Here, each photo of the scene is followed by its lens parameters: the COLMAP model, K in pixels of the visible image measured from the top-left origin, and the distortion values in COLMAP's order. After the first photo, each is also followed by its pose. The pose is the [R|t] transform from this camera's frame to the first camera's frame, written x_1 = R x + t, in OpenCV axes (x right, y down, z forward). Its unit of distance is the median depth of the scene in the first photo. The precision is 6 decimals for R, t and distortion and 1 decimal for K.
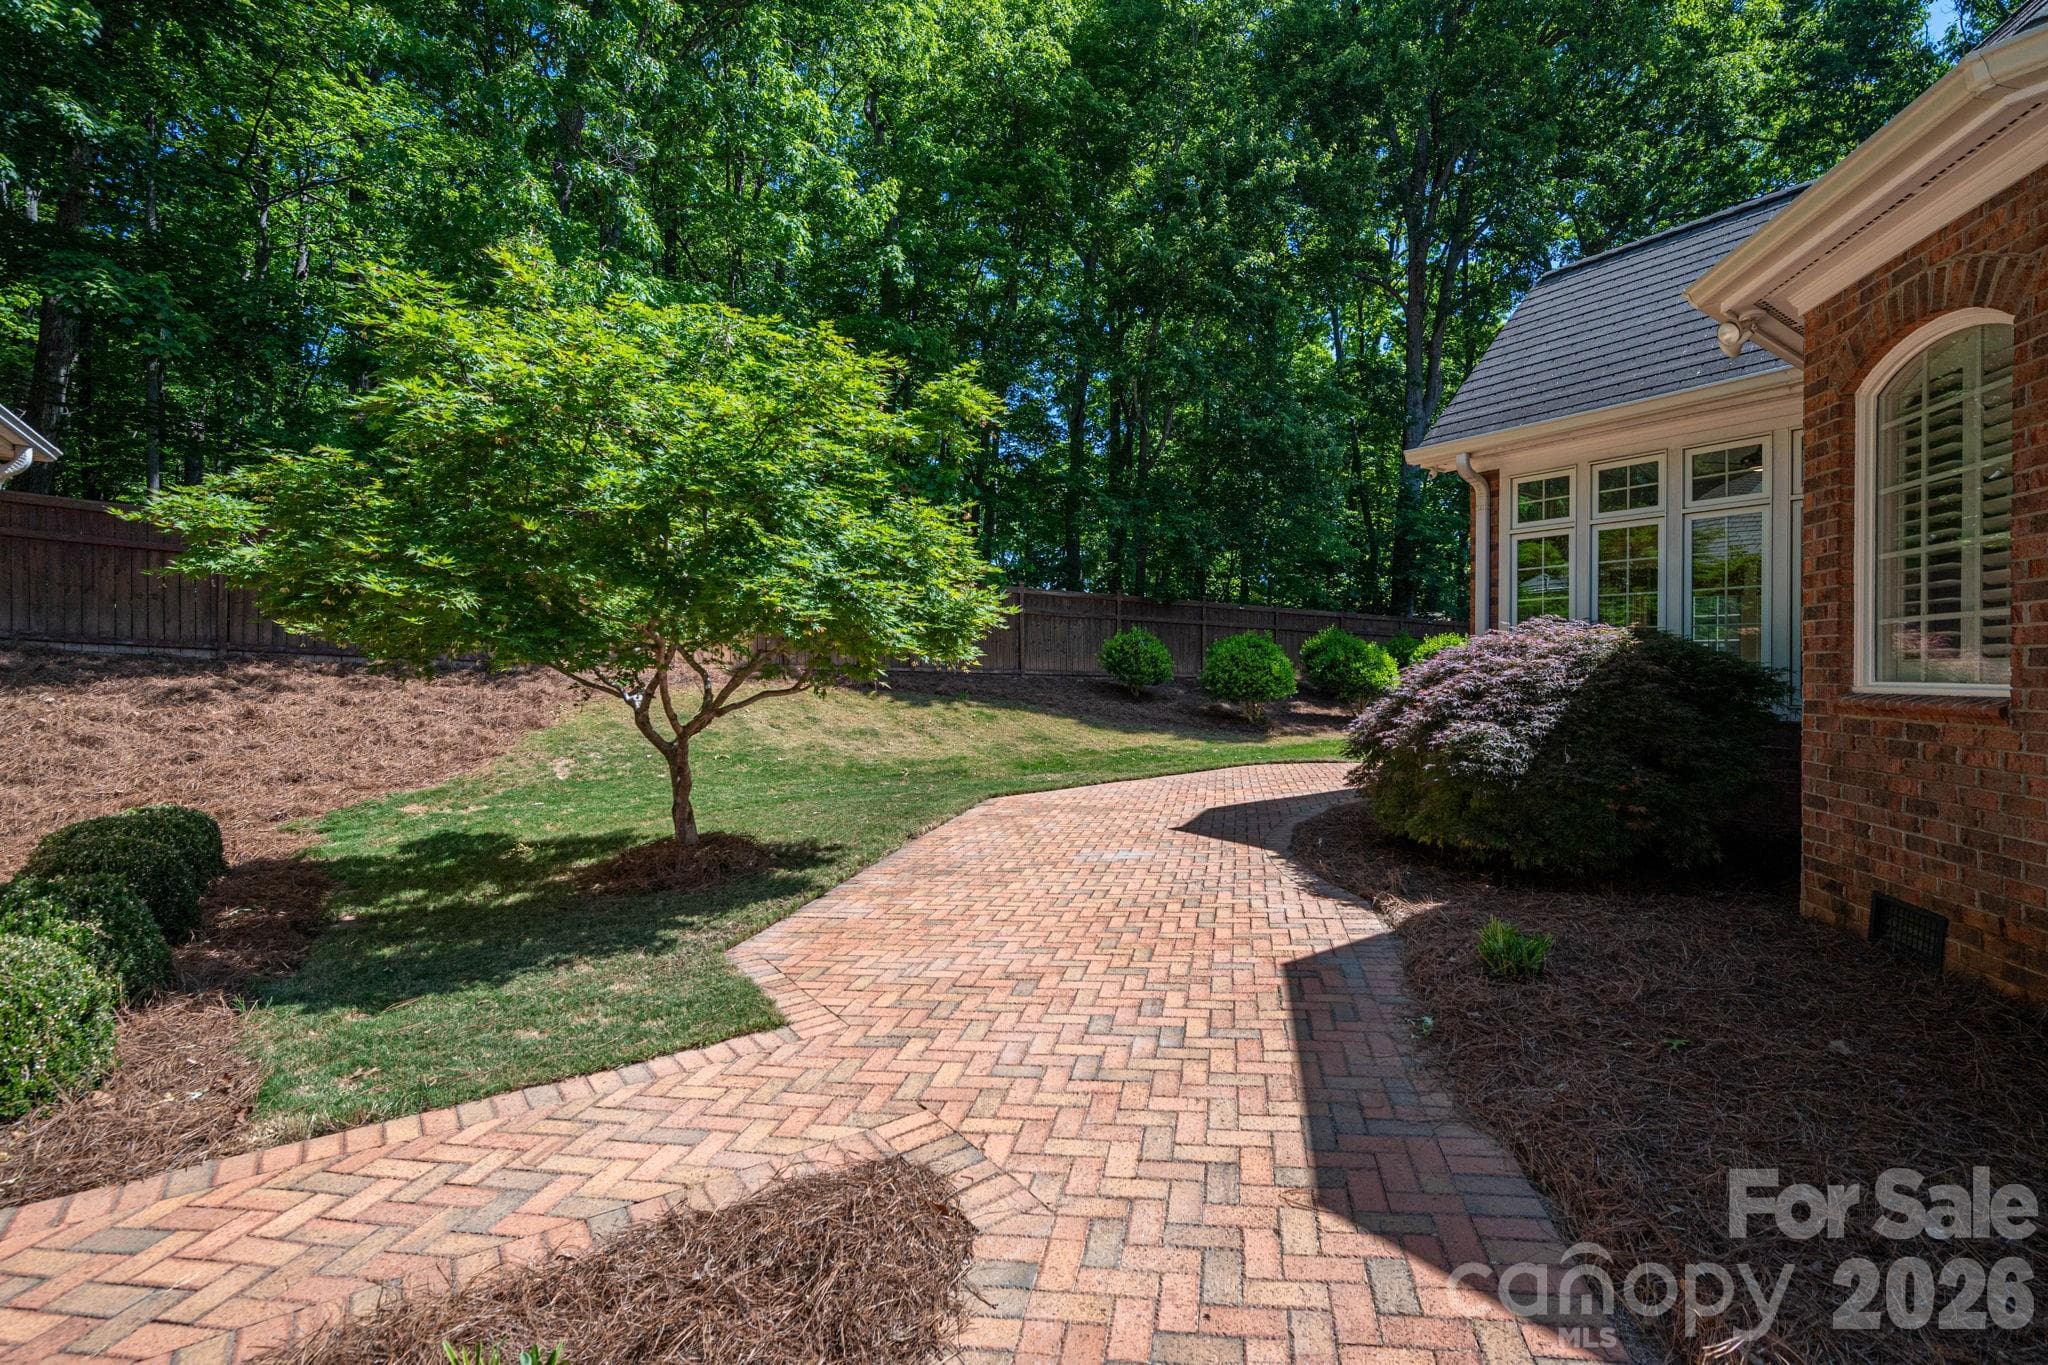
lens RADIAL K [[933.6, 0, 1037.5], [0, 933.6, 676.1], [0, 0, 1]] dist [0.006980, 0.000665]
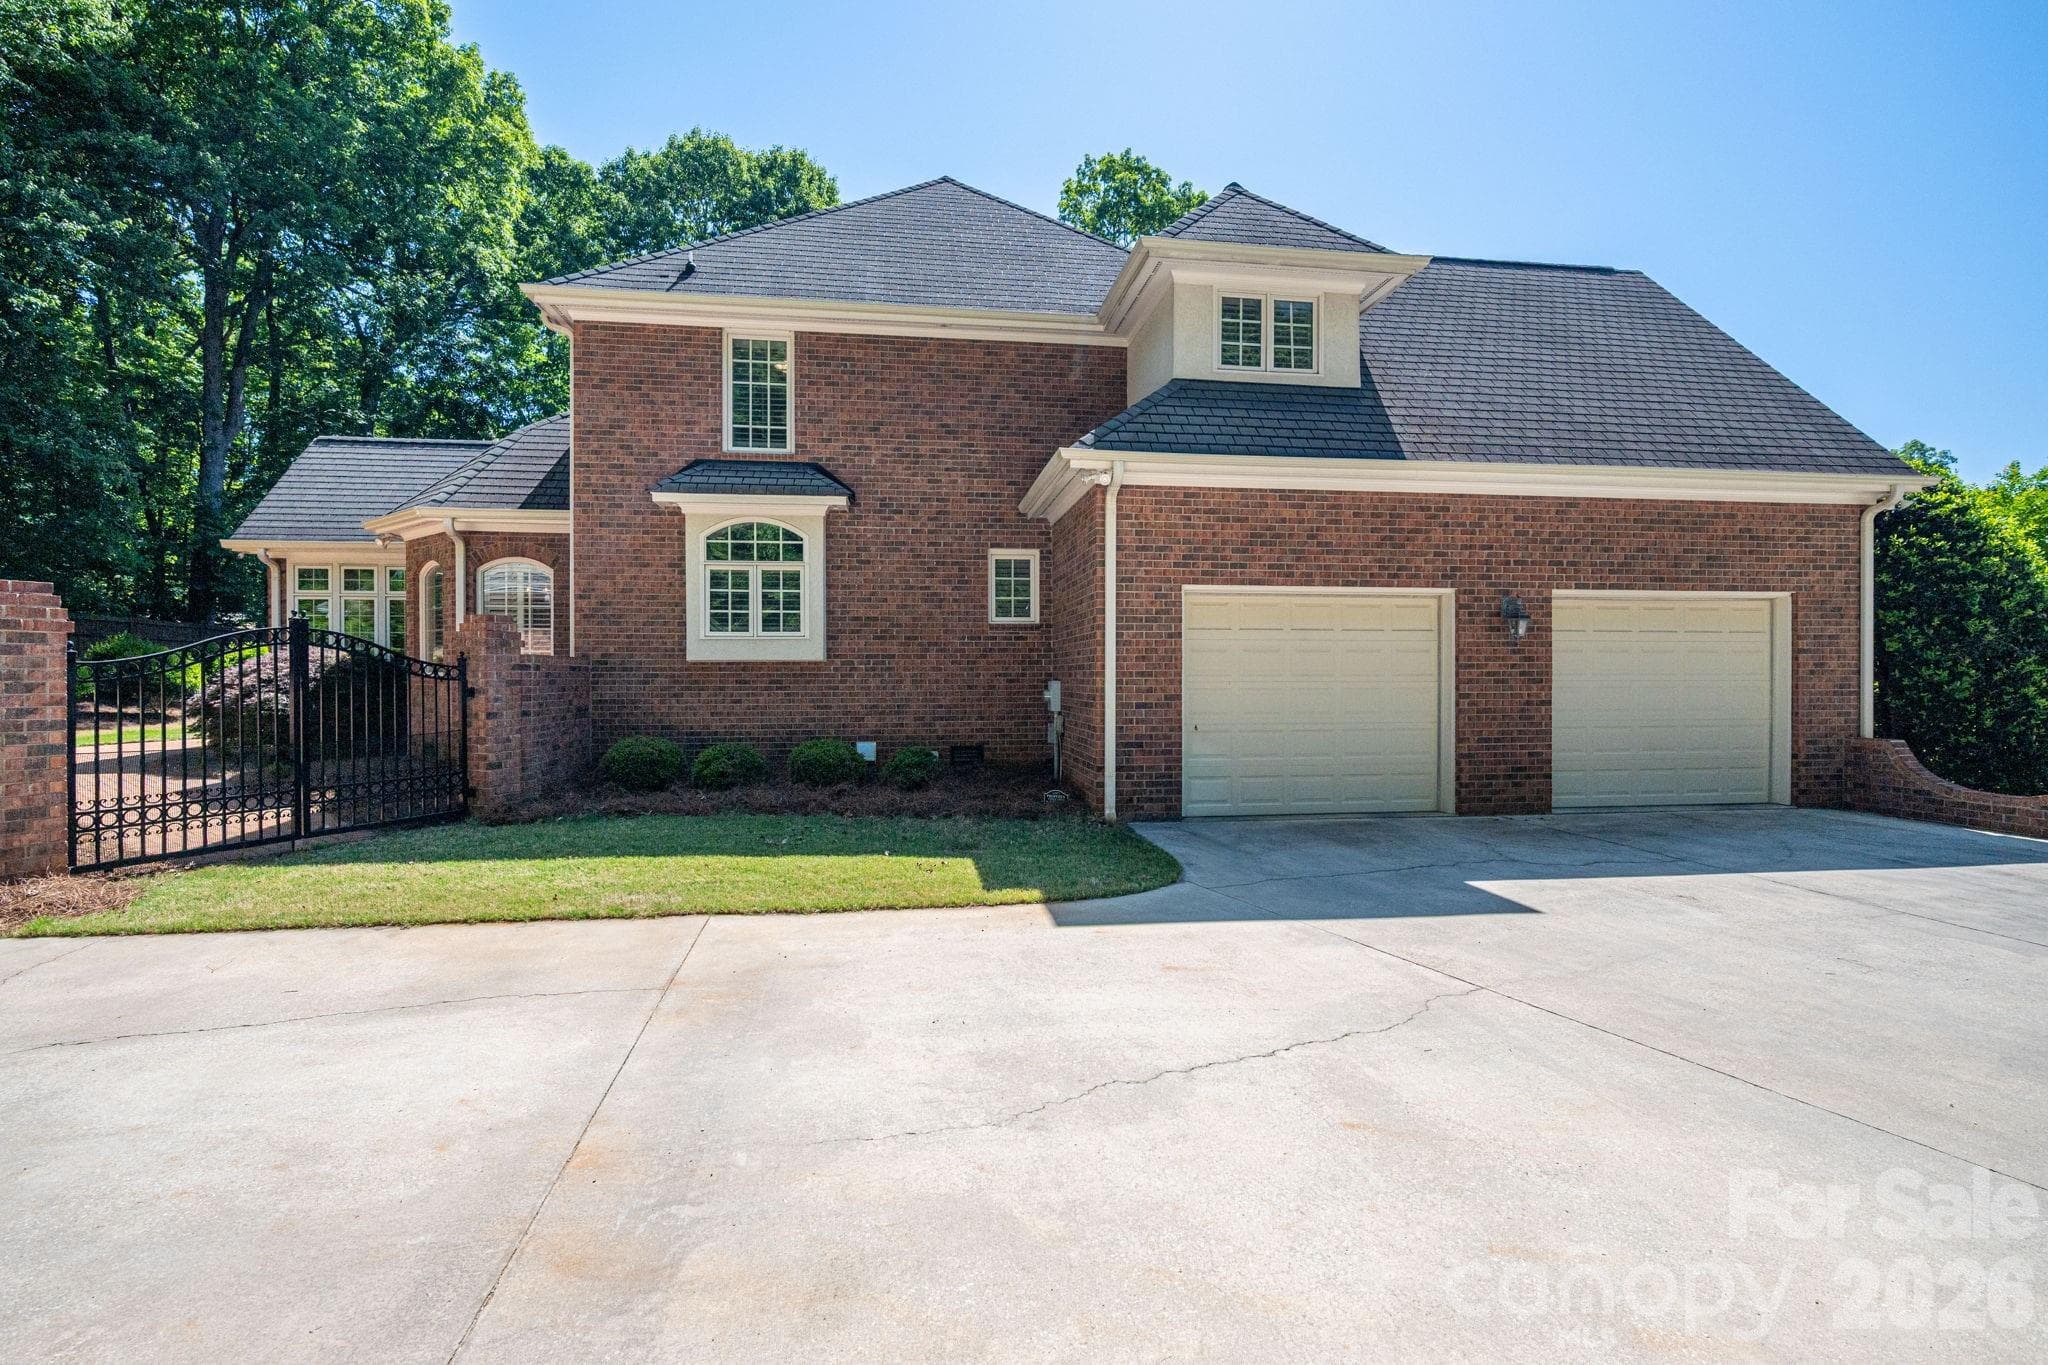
lens RADIAL K [[933.6, 0, 1039.3], [0, 933.6, 677.8], [0, 0, 1]] dist [0.006980, 0.000665]
pose [[0.445009, -0.003662, 0.895518, -0.470982], [0.007688, 0.999970, 0.000269, 0.017519], [-0.895493, 0.006765, 0.445024, -1.082485]]
